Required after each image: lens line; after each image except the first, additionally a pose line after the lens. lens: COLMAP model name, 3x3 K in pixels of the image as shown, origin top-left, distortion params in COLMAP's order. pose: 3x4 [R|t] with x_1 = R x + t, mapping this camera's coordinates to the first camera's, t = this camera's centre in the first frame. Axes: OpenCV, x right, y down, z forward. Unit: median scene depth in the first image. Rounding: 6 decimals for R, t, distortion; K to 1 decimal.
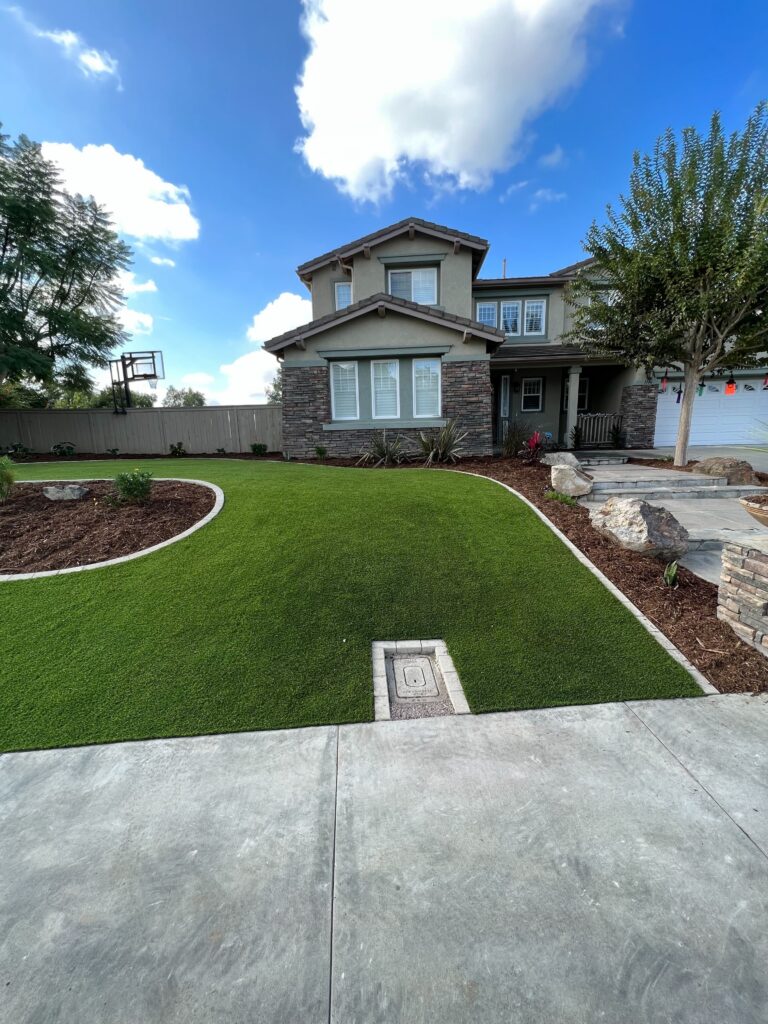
lens RADIAL K [[414.6, 0, 385.6], [0, 414.6, 508.1], [0, 0, 1]] dist [0.016207, -0.003421]
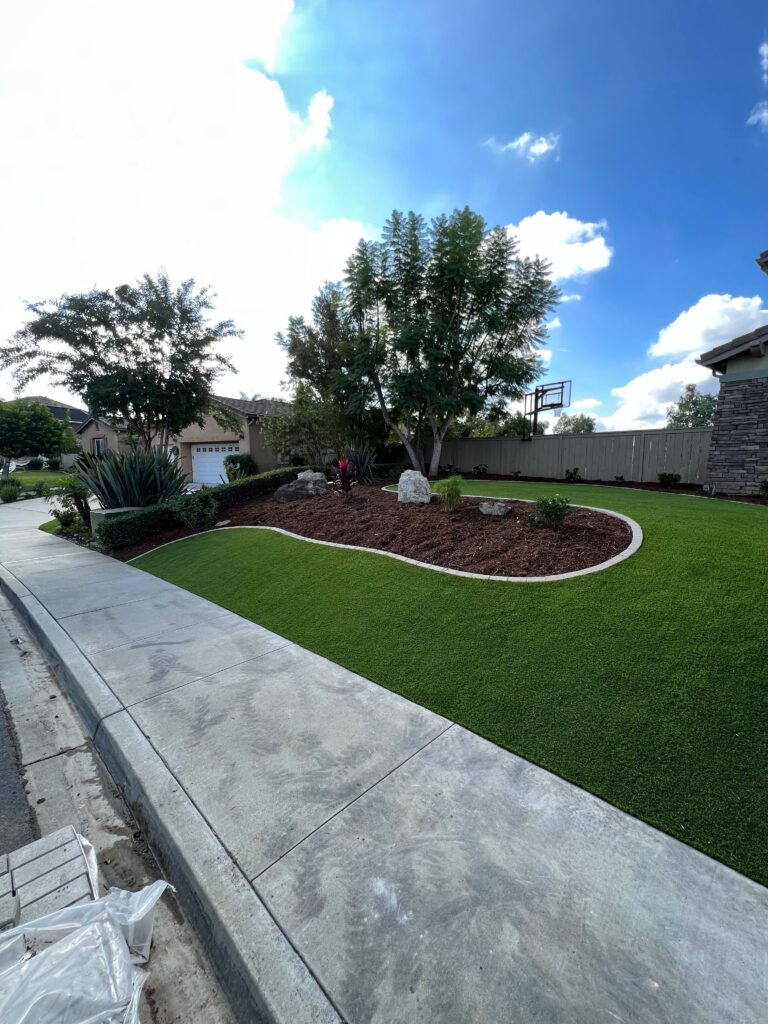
lens RADIAL K [[411.0, 0, 384.0], [0, 411.0, 512.0], [0, 0, 1]] dist [0.002113, 0.000076]
pose [[0.661162, 0.120327, -0.740531, -0.057090], [-0.154856, 0.987687, 0.022228, -0.002744], [0.734088, 0.099979, 0.671654, -0.001701]]
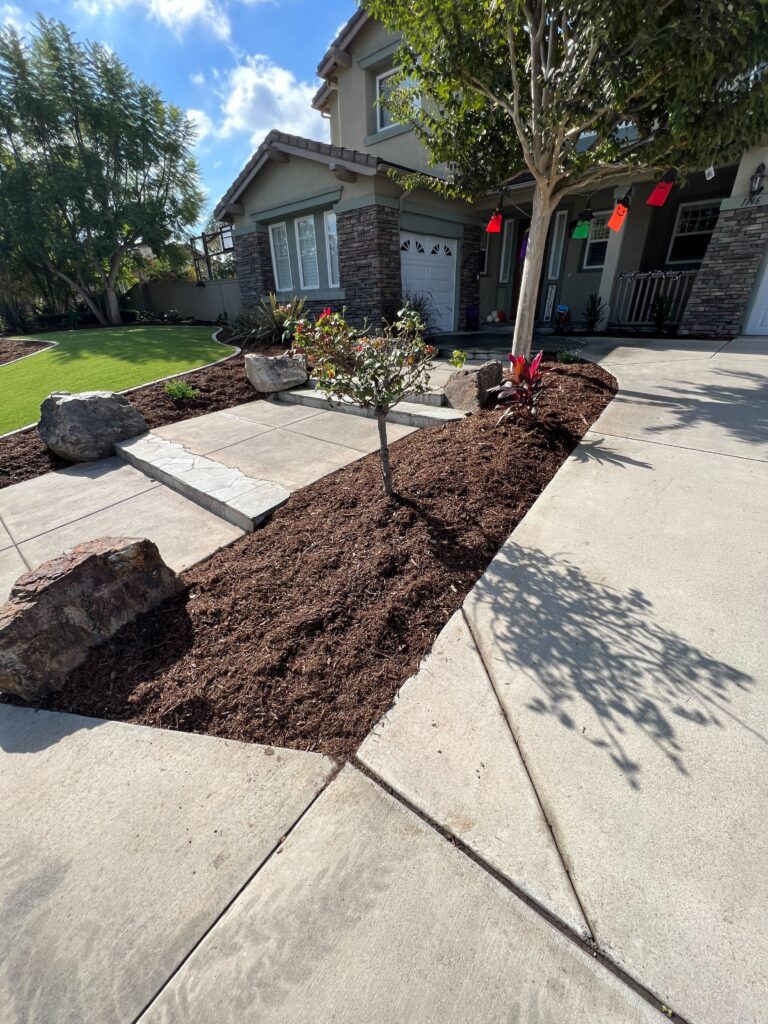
lens RADIAL K [[411.0, 0, 384.0], [0, 411.0, 512.0], [0, 0, 1]] dist [0.002113, 0.000076]
pose [[0.780827, 0.287350, -0.554742, 0.732398], [-0.106353, 0.936124, 0.335203, -0.067249], [0.615628, -0.202738, 0.761512, 0.267955]]
